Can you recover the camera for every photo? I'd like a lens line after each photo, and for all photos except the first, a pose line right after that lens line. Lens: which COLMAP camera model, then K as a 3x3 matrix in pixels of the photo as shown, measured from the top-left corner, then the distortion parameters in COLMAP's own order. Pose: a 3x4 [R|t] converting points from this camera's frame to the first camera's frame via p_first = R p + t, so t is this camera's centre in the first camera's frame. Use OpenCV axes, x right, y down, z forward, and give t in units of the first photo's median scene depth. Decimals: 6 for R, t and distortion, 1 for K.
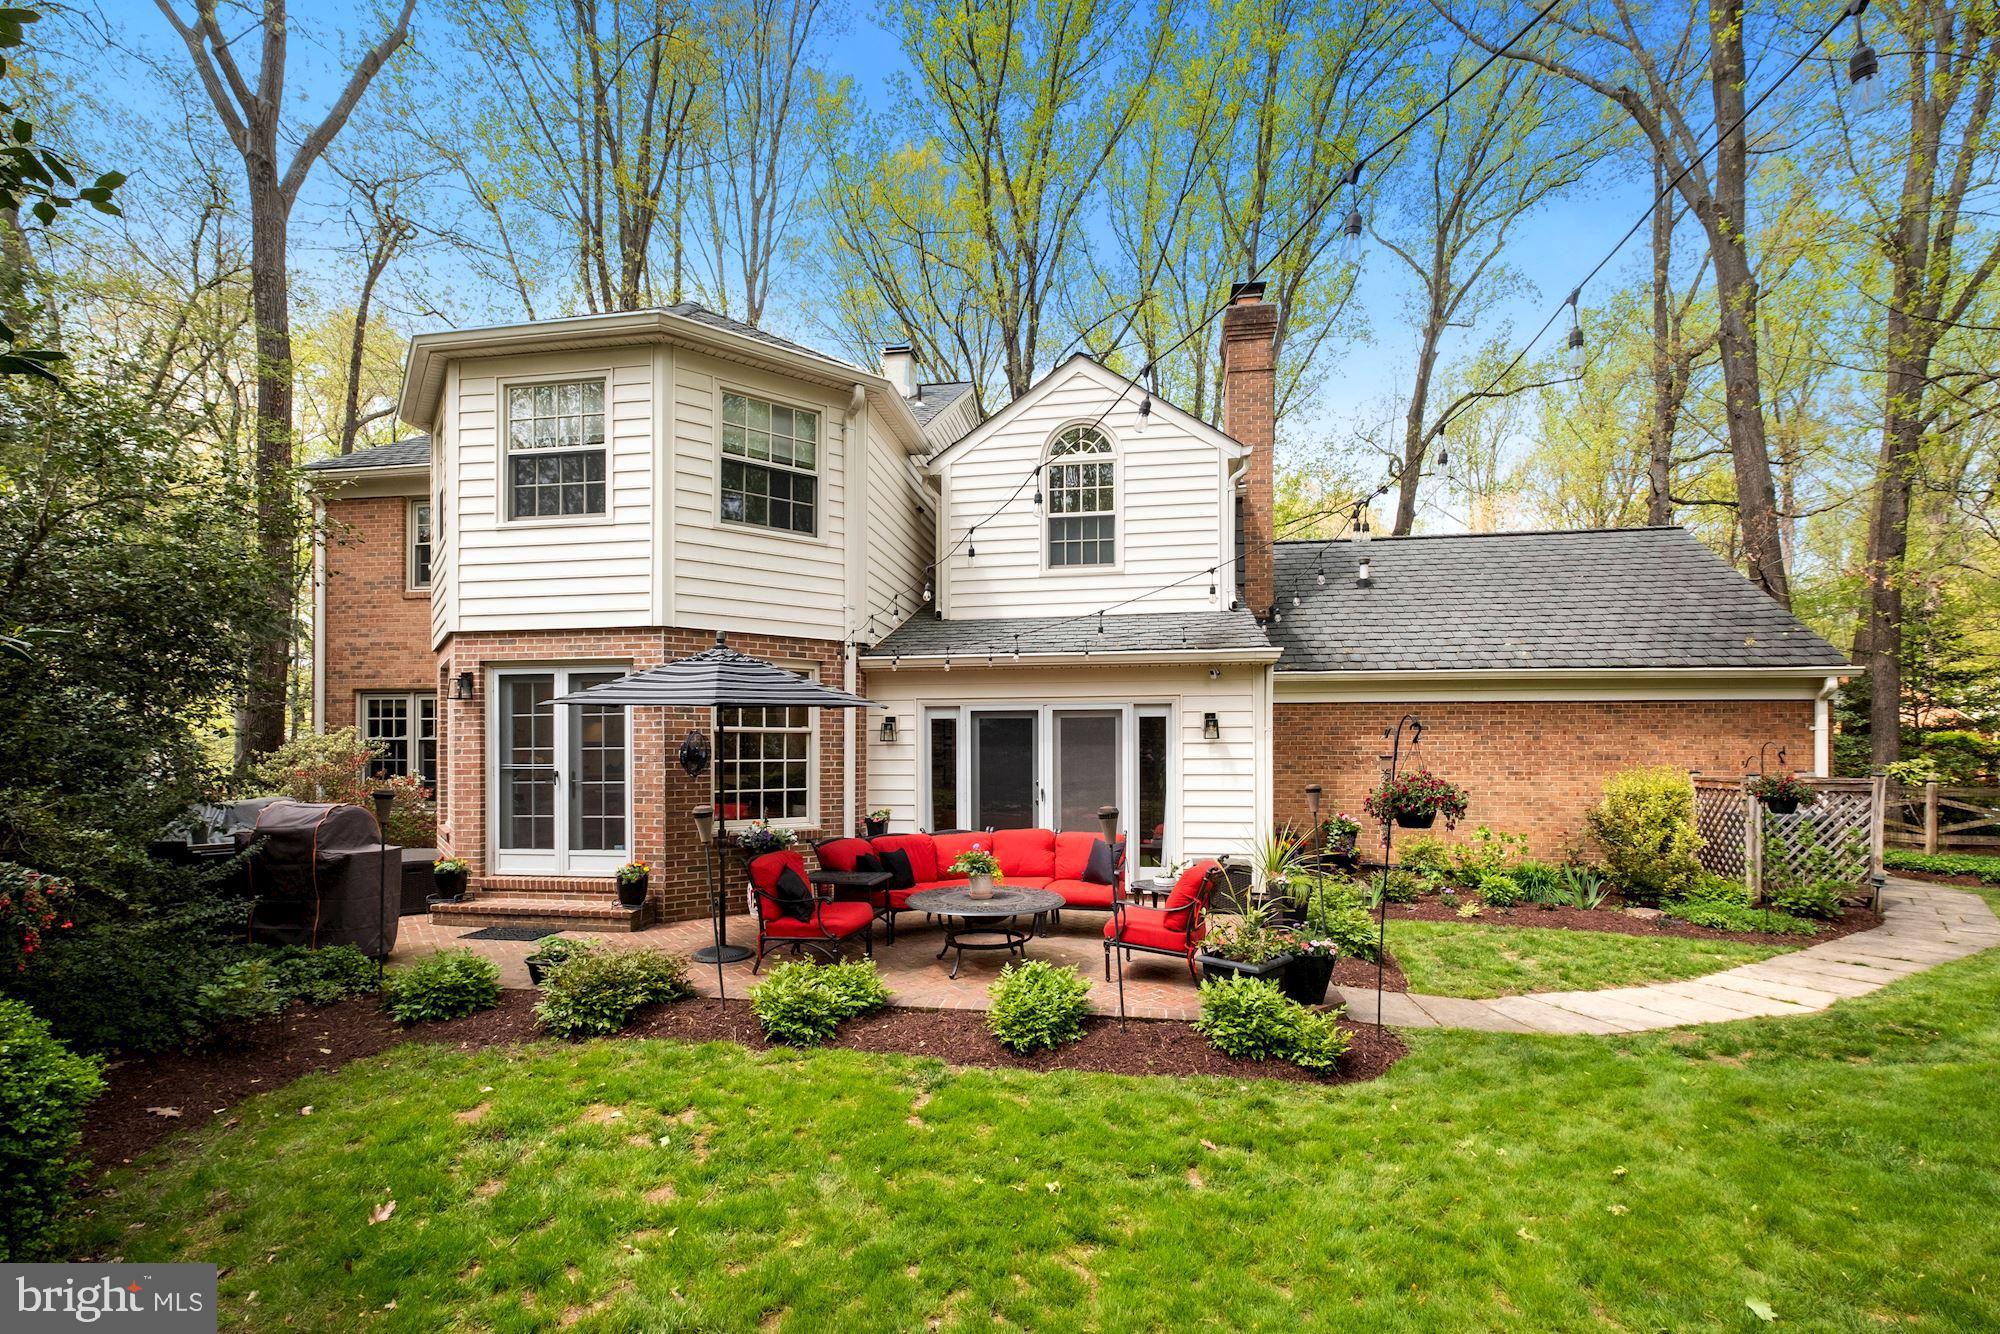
lens RADIAL K [[886.0, 0, 1002.5], [0, 886.0, 749.1], [0, 0, 1]] dist [-0.002881, -0.000188]
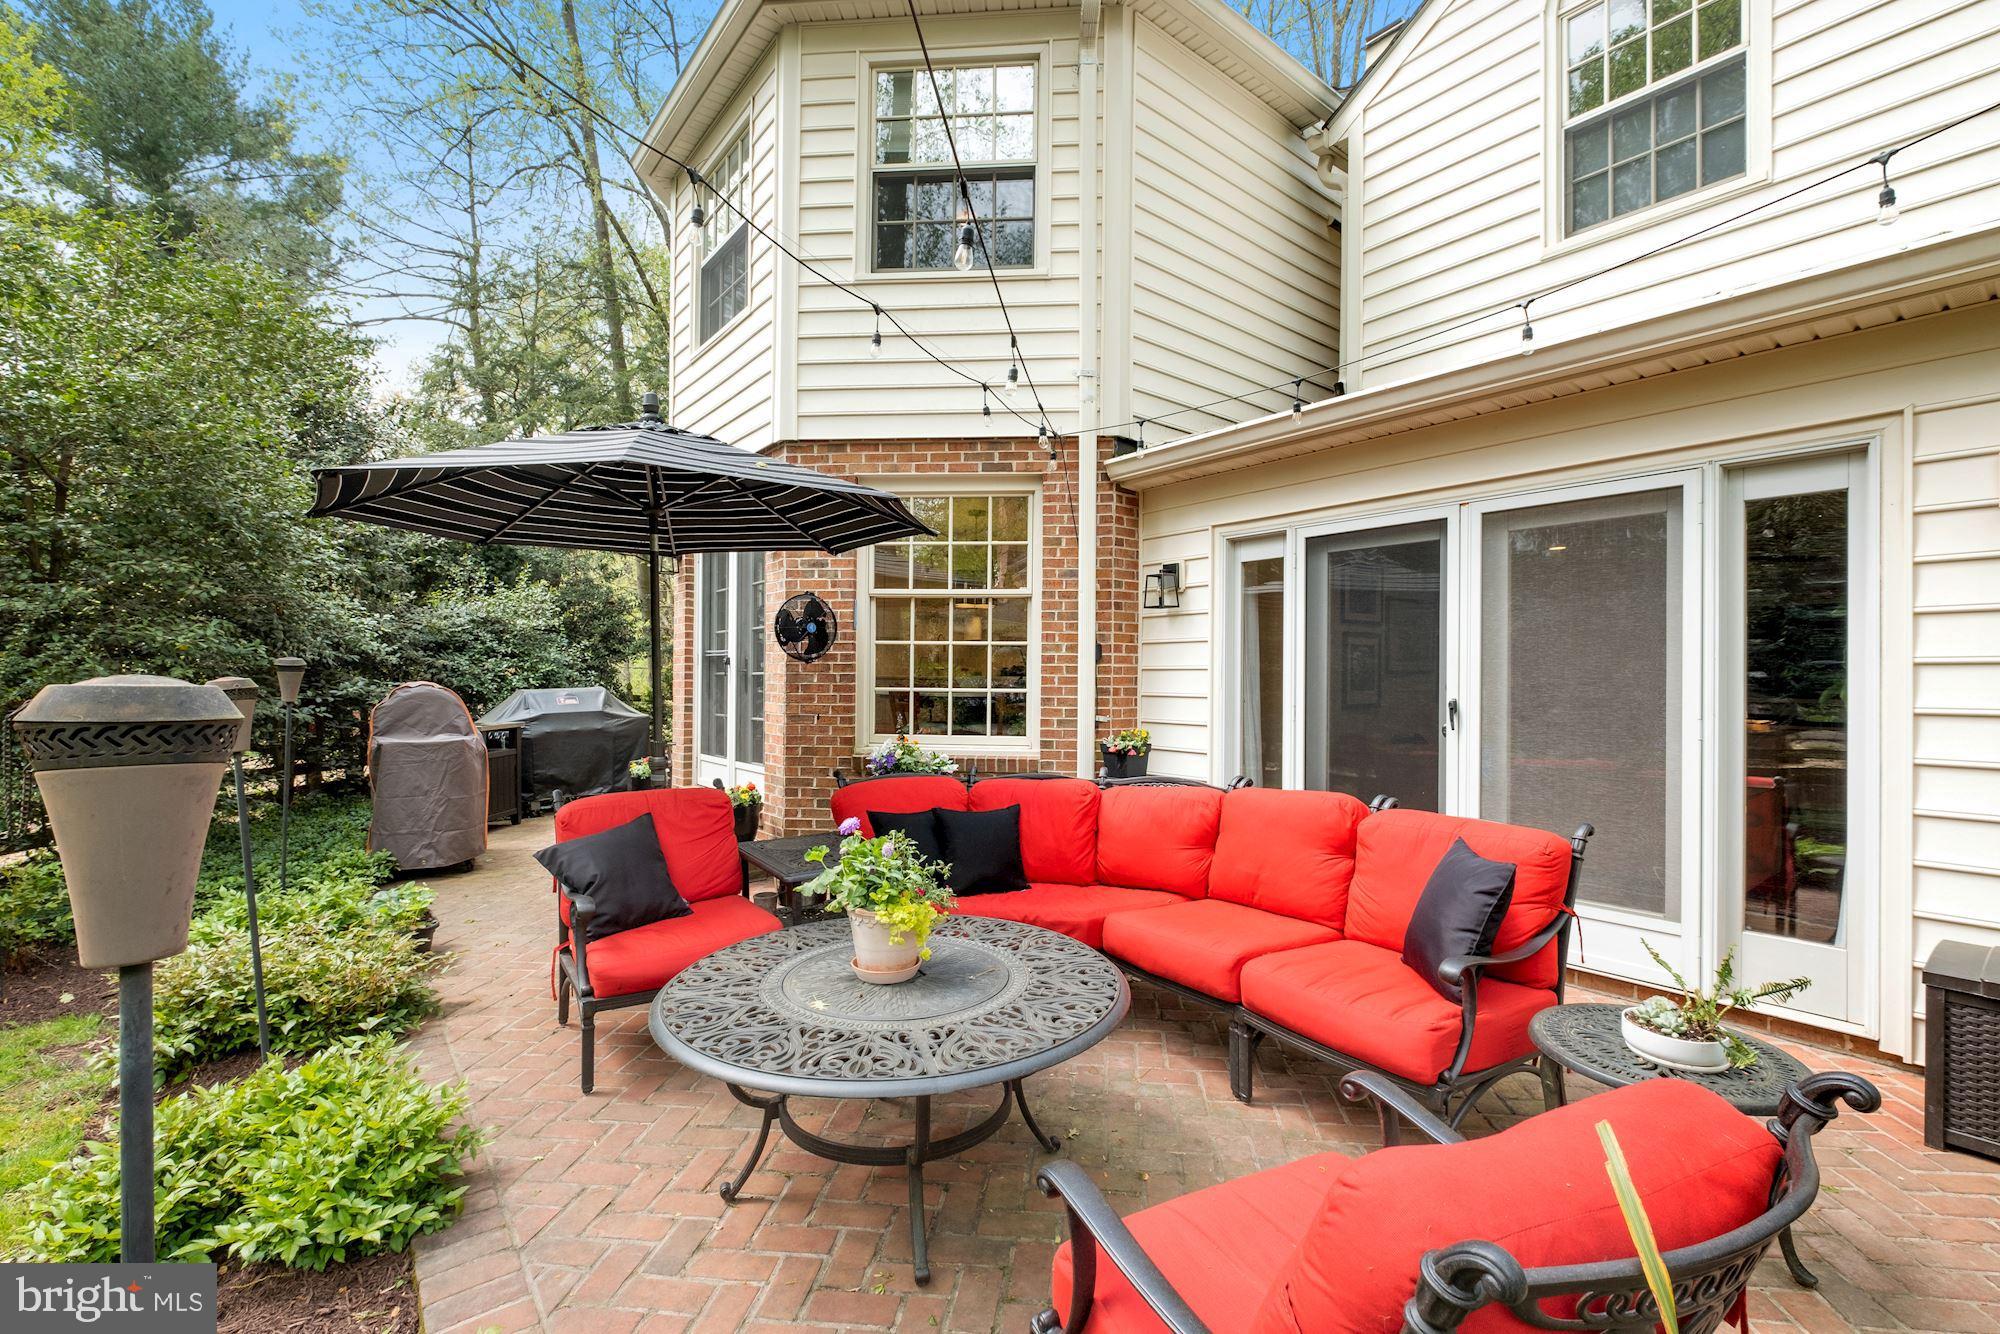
lens RADIAL K [[867.1, 0, 1008.1], [0, 867.1, 675.1], [0, 0, 1]] dist [-0.008621, -0.000158]
pose [[0.736722, 0.005527, -0.676174, 0.167586], [-0.007446, 0.999972, 0.000061, 0.034206], [0.676155, 0.004990, 0.736742, 0.543498]]
